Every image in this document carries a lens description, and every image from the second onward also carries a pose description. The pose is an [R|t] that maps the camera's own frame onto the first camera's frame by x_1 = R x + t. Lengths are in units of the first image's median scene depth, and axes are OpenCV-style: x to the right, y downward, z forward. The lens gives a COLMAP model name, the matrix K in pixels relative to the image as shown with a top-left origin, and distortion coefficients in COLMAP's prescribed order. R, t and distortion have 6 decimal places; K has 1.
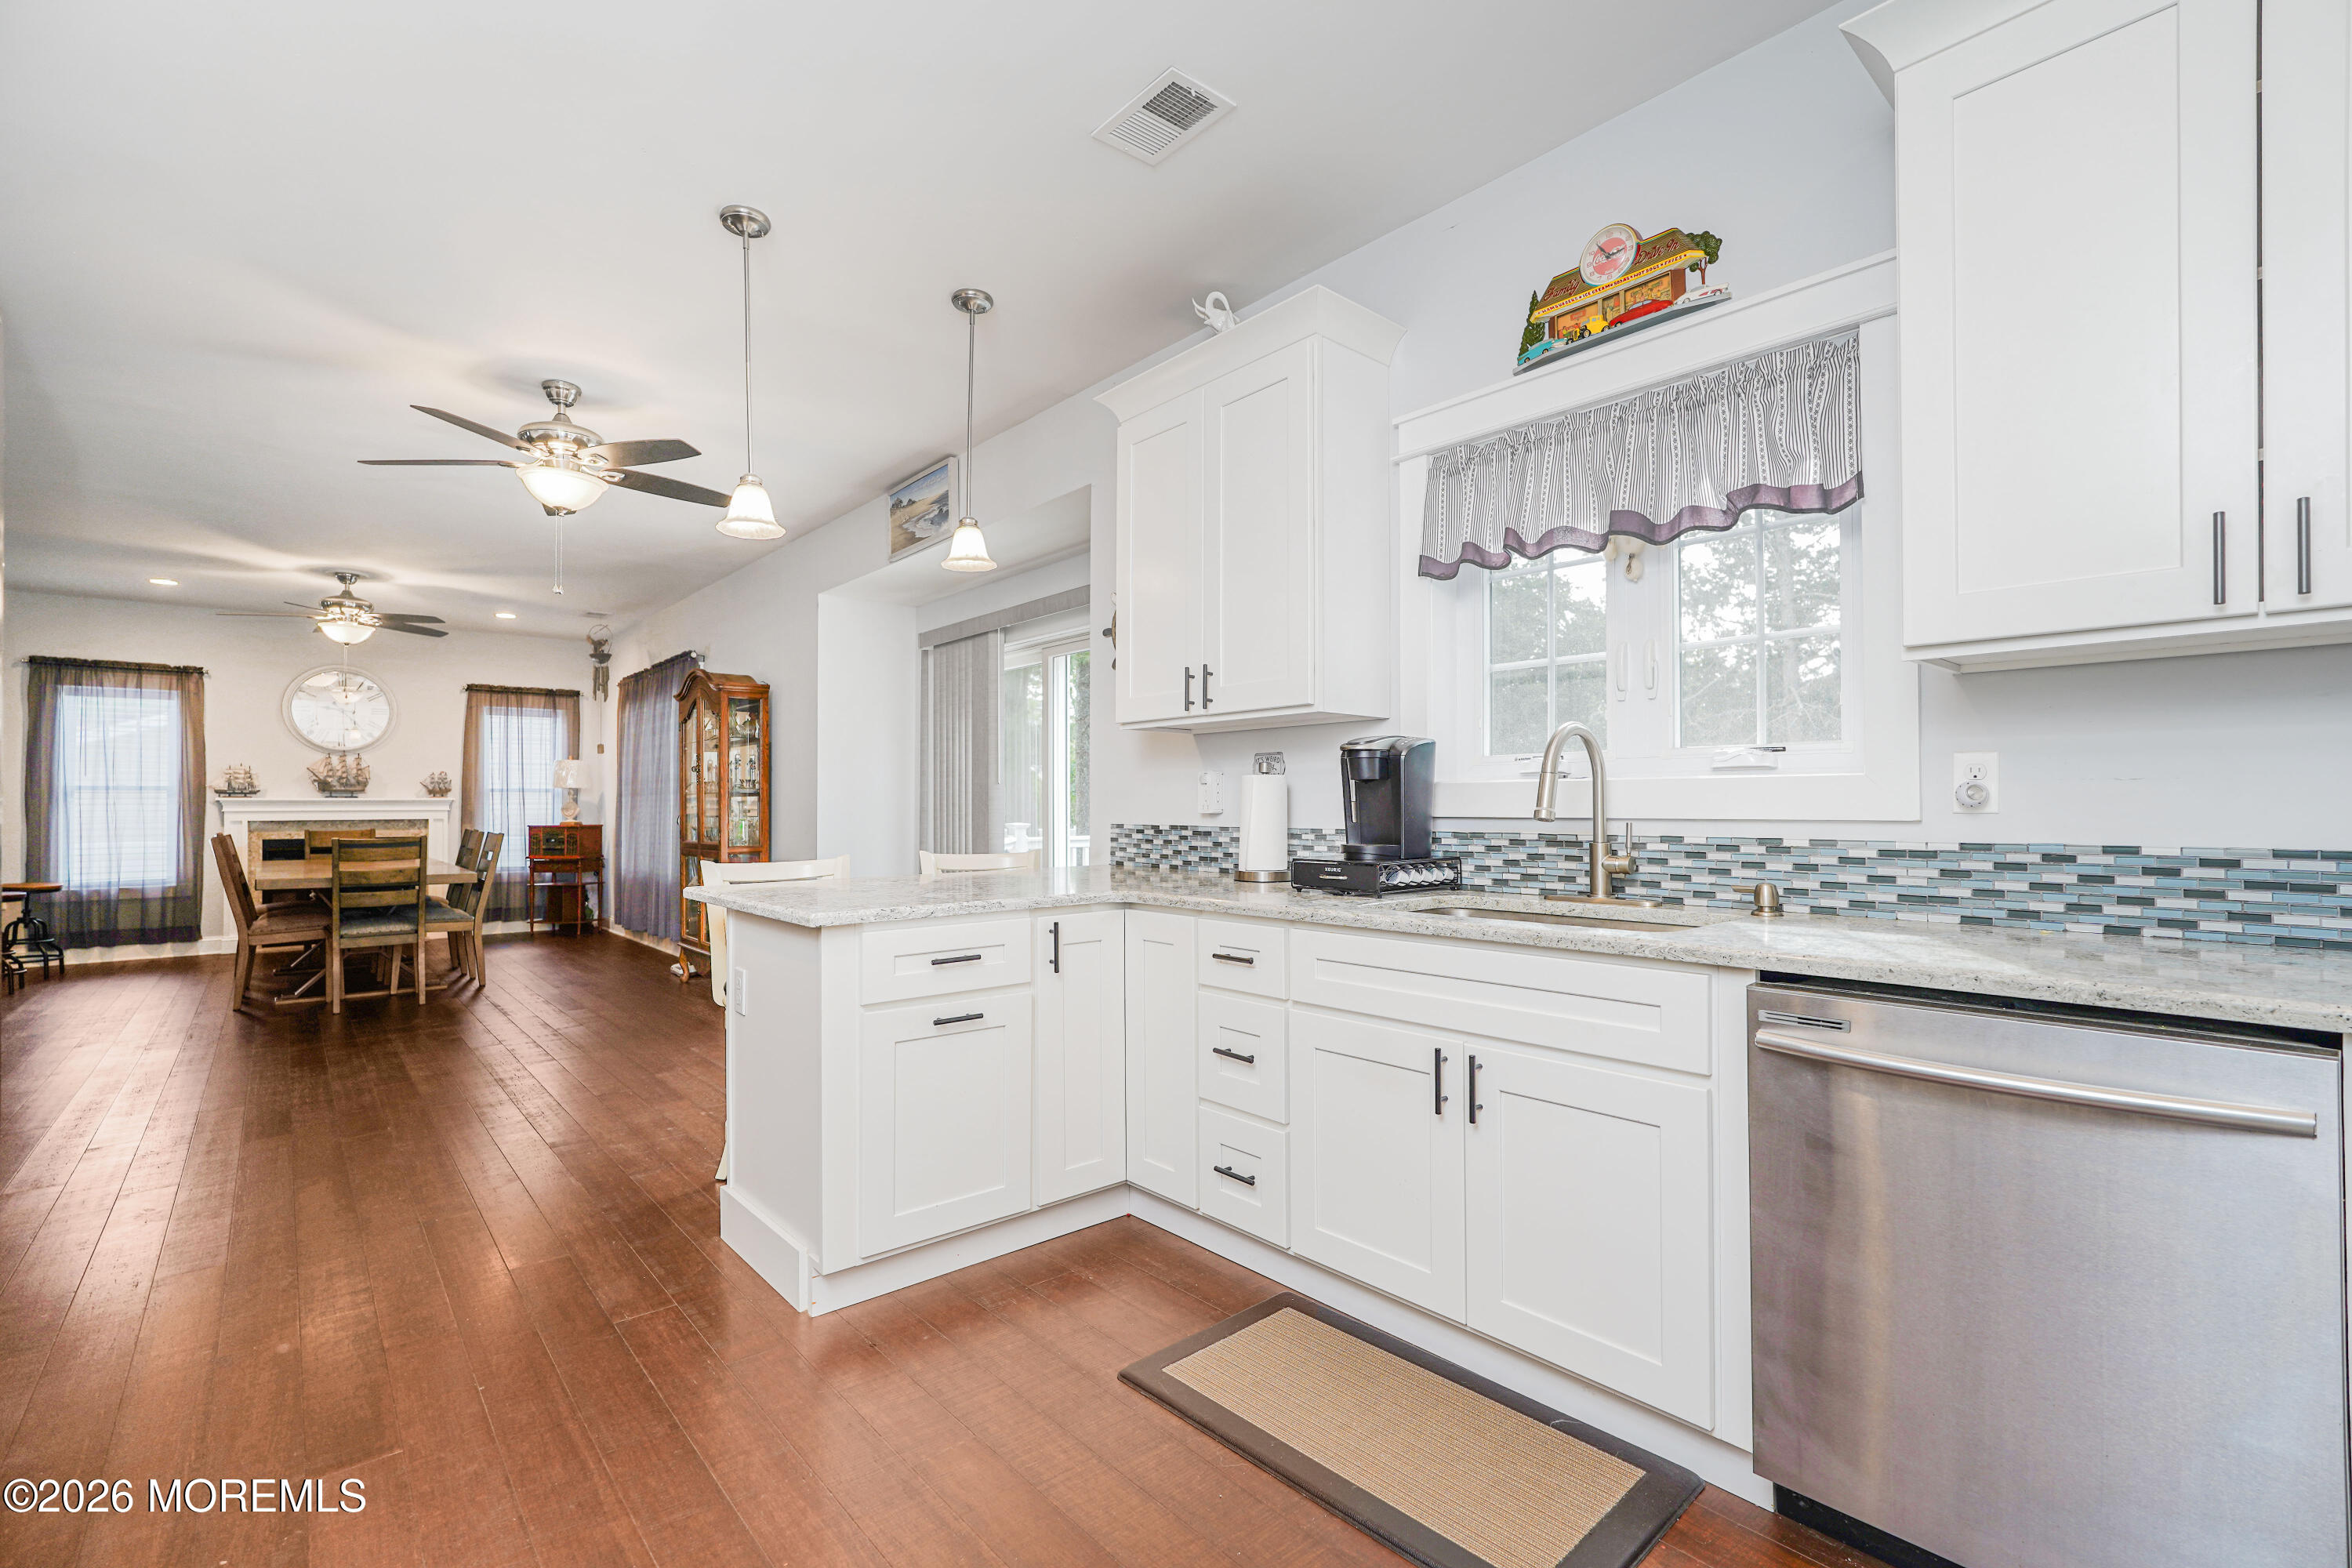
lens RADIAL K [[1034.0, 0, 1179.3], [0, 1034.0, 793.7], [0, 0, 1]] dist [-0.001403, 0.000438]
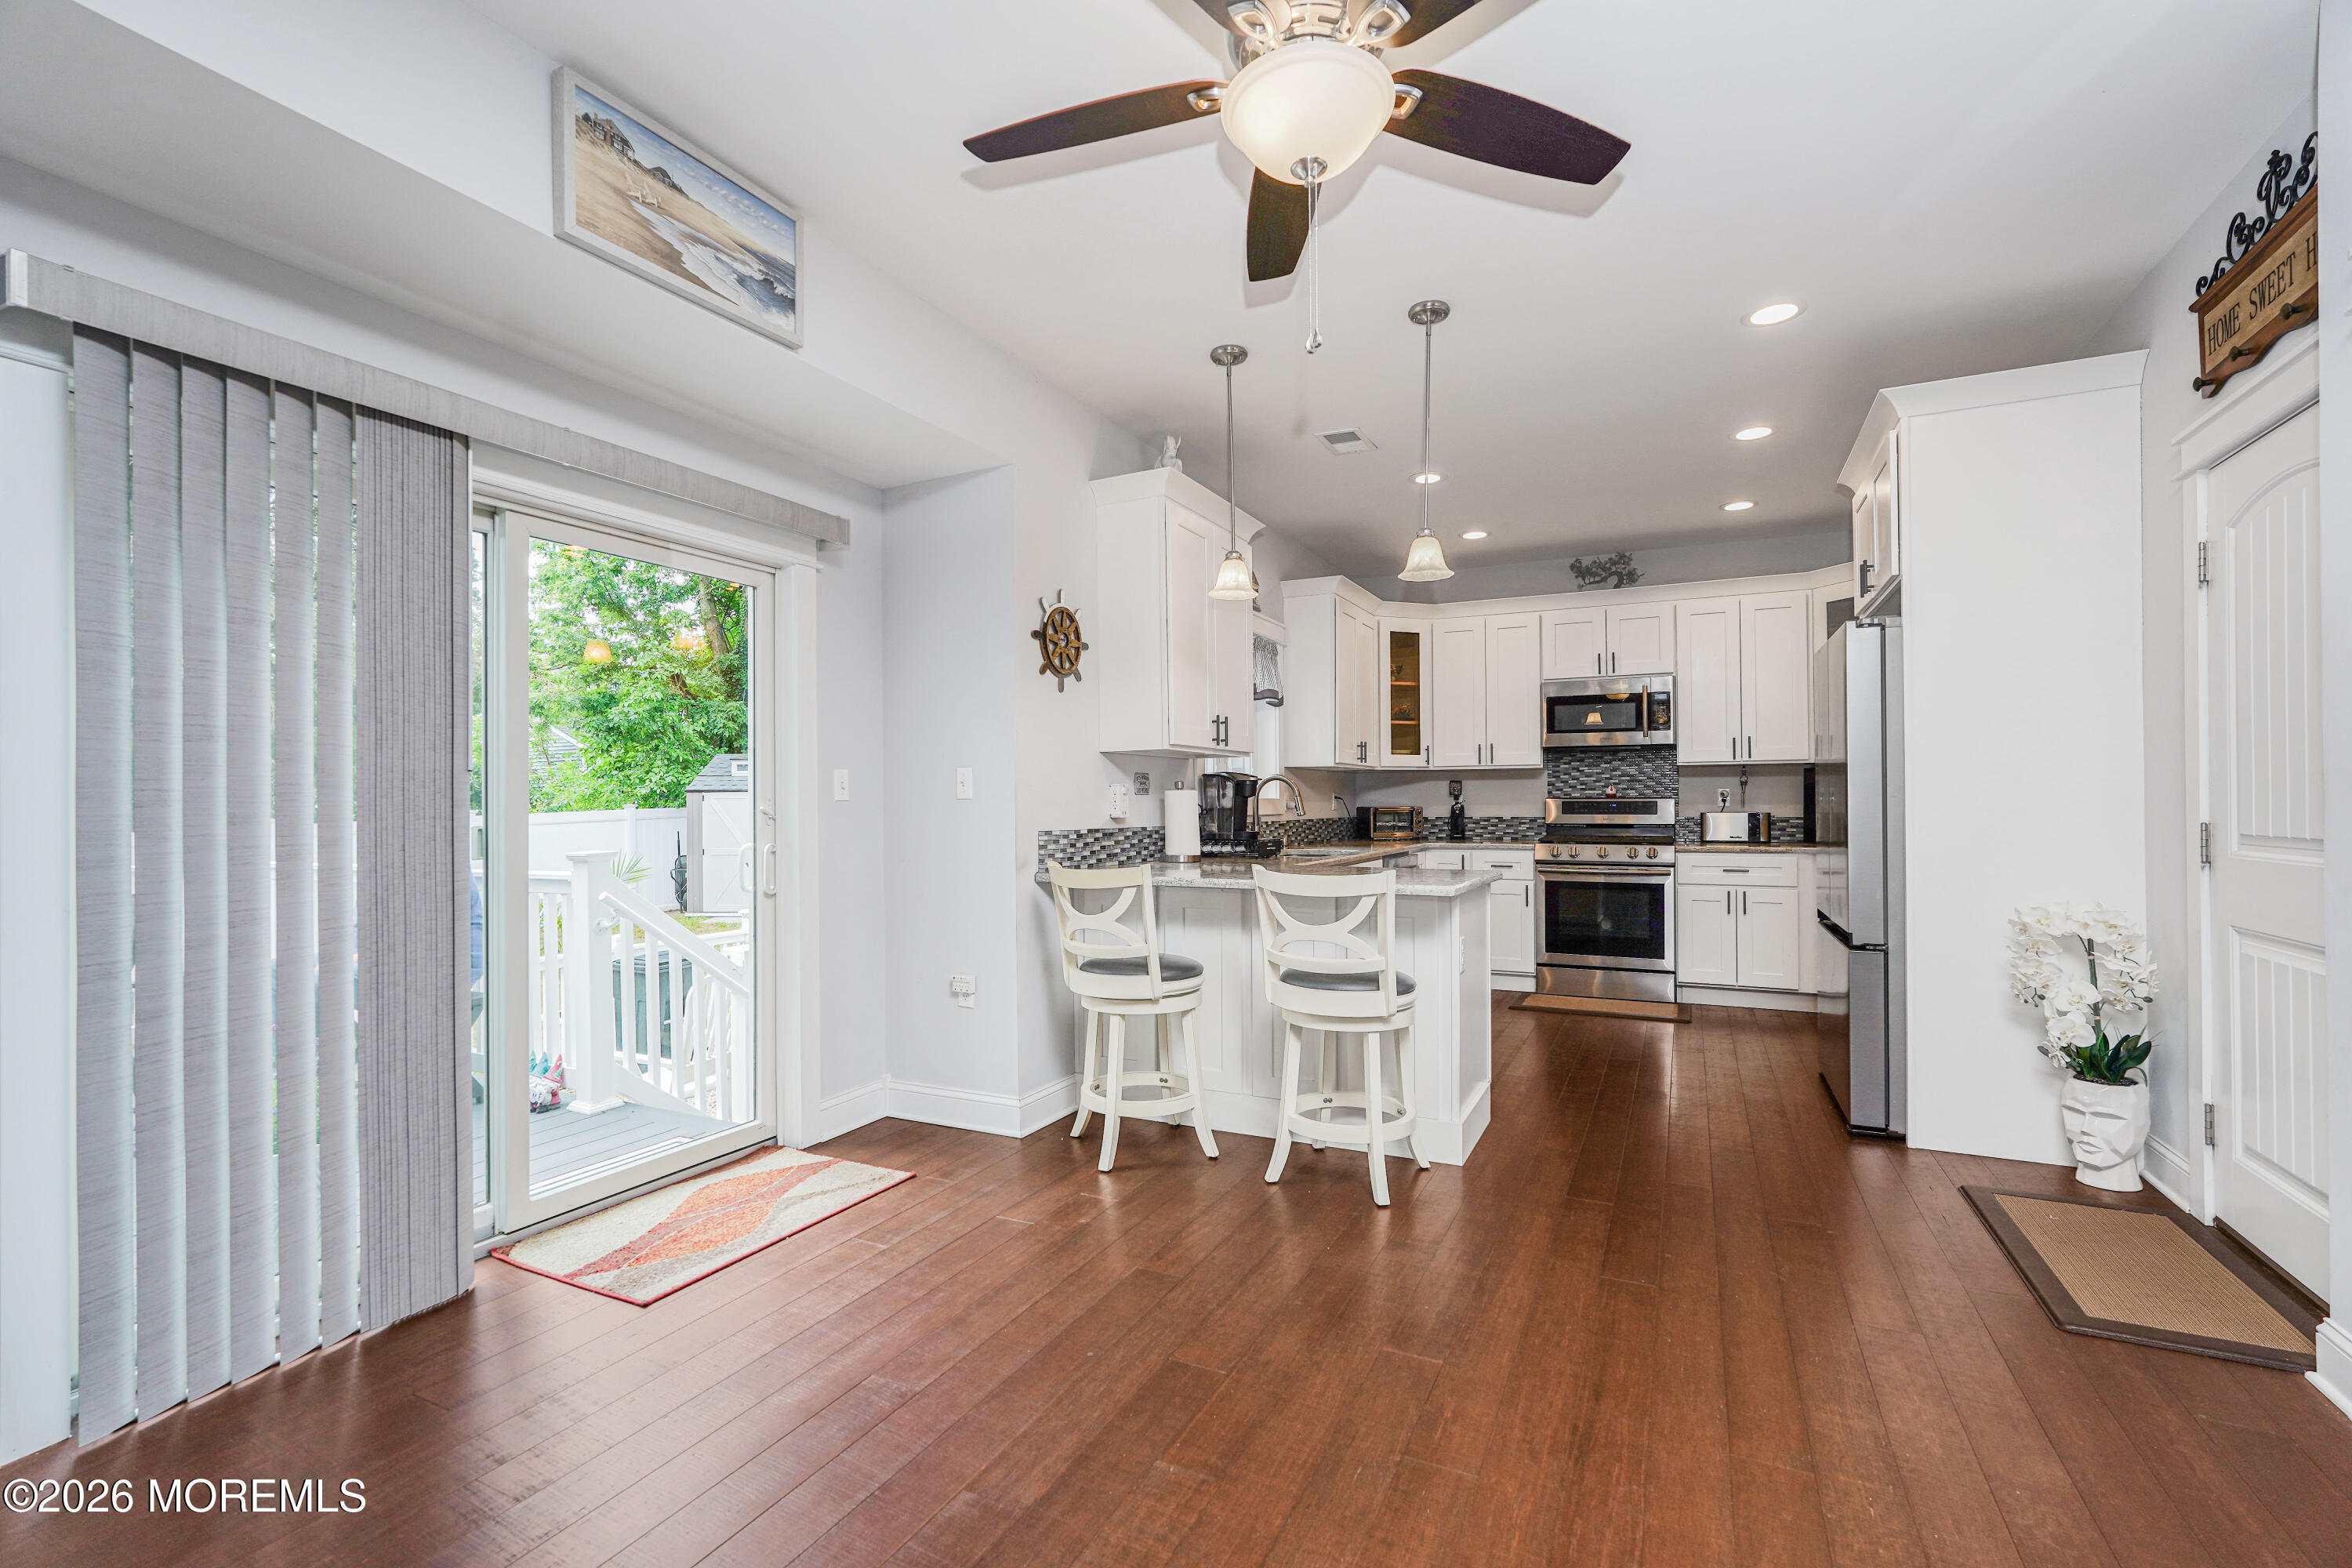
lens RADIAL K [[1034.0, 0, 1179.3], [0, 1034.0, 793.7], [0, 0, 1]] dist [-0.001403, 0.000438]
pose [[-0.383116, 0.022868, 0.923417, -0.501916], [0.003748, 0.999724, -0.023203, 0.008378], [-0.923693, -0.005428, -0.383096, 0.617002]]
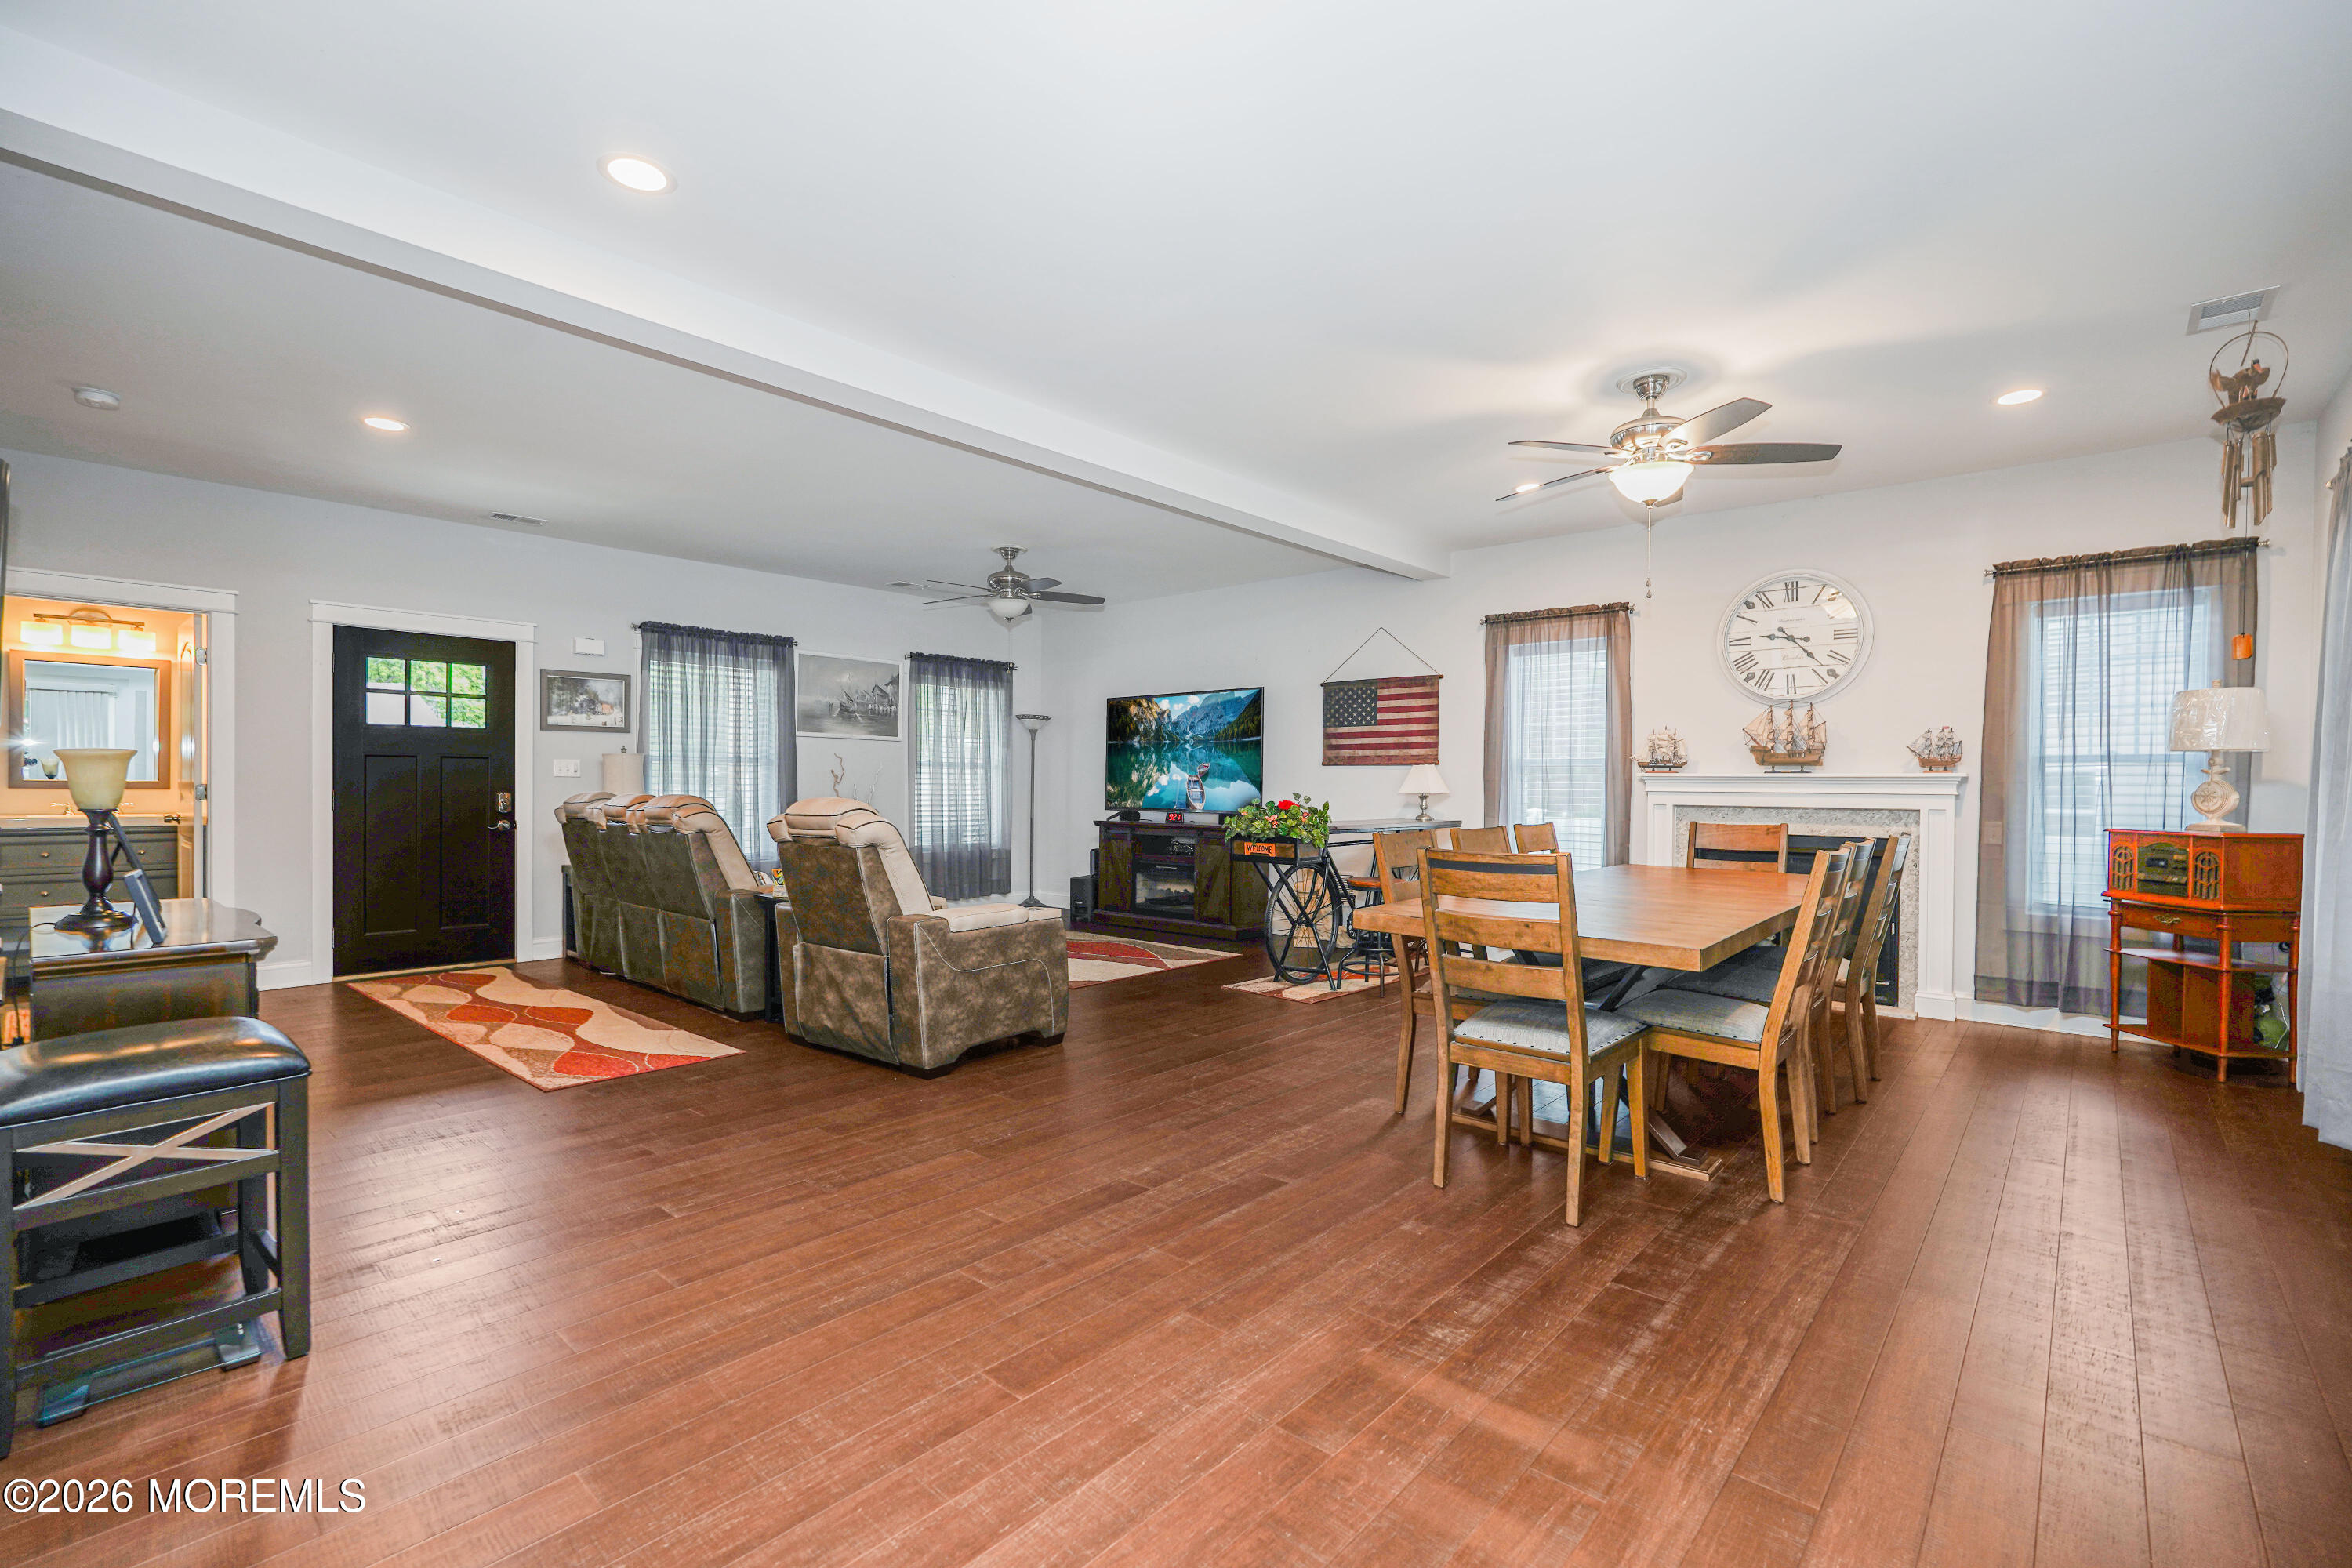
lens RADIAL K [[1019.5, 0, 1181.3], [0, 1019.5, 794.7], [0, 0, 1]] dist [-0.008910, 0.000402]
pose [[0.125227, 0.018510, -0.991955, -0.245820], [0.002014, 0.999819, 0.018911, 0.005116], [0.992126, -0.004366, 0.125167, 0.593370]]
